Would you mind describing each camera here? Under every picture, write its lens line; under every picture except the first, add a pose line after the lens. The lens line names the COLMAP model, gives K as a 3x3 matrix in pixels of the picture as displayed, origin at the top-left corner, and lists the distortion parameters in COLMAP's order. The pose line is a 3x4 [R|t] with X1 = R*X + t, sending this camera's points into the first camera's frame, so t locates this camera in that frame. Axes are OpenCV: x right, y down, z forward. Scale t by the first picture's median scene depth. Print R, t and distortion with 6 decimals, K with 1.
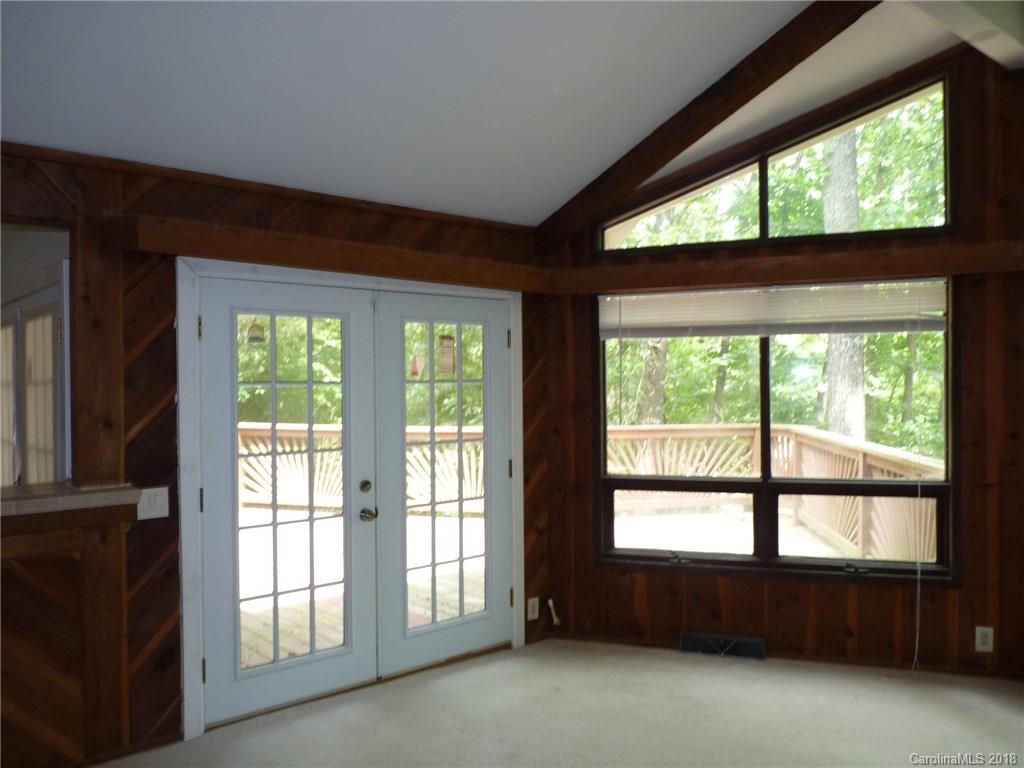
lens RADIAL K [[828.8, 0, 514.5], [0, 828.8, 381.5], [0, 0, 1]] dist [-0.018531, 0.013559]
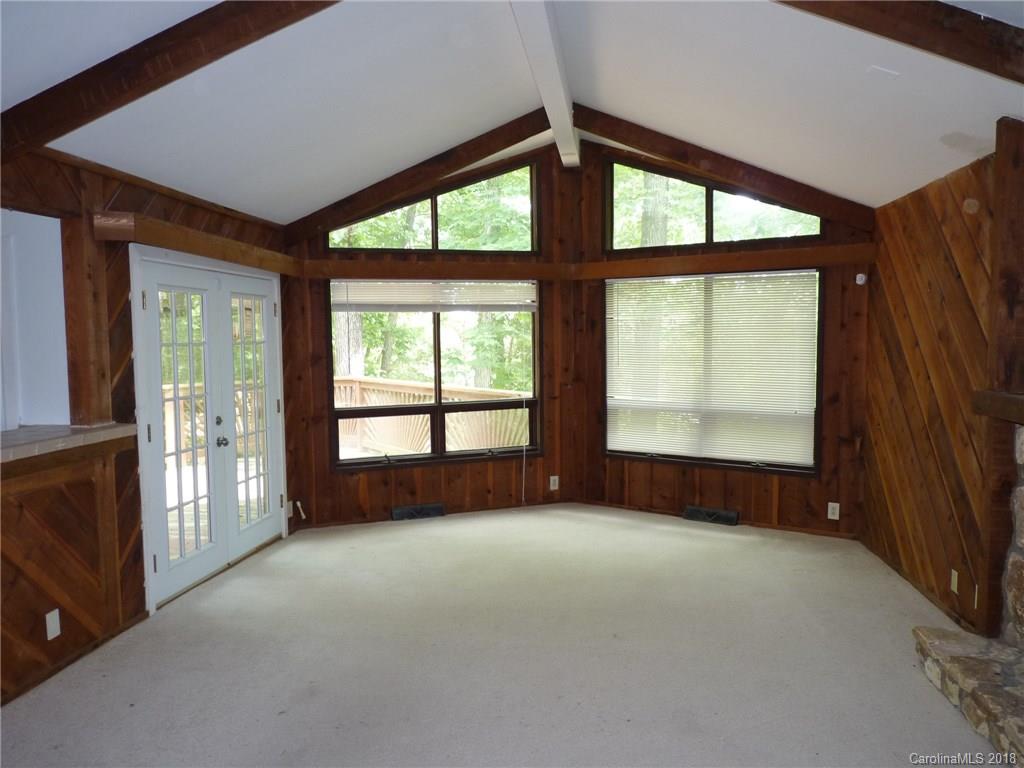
lens RADIAL K [[828.8, 0, 510.4], [0, 828.8, 387.7], [0, 0, 1]] dist [-0.018531, 0.013559]
pose [[0.751548, -0.040564, 0.658430, -0.639555], [0.006835, 0.998533, 0.053714, 0.004553], [-0.659643, -0.035868, 0.750722, -0.272703]]
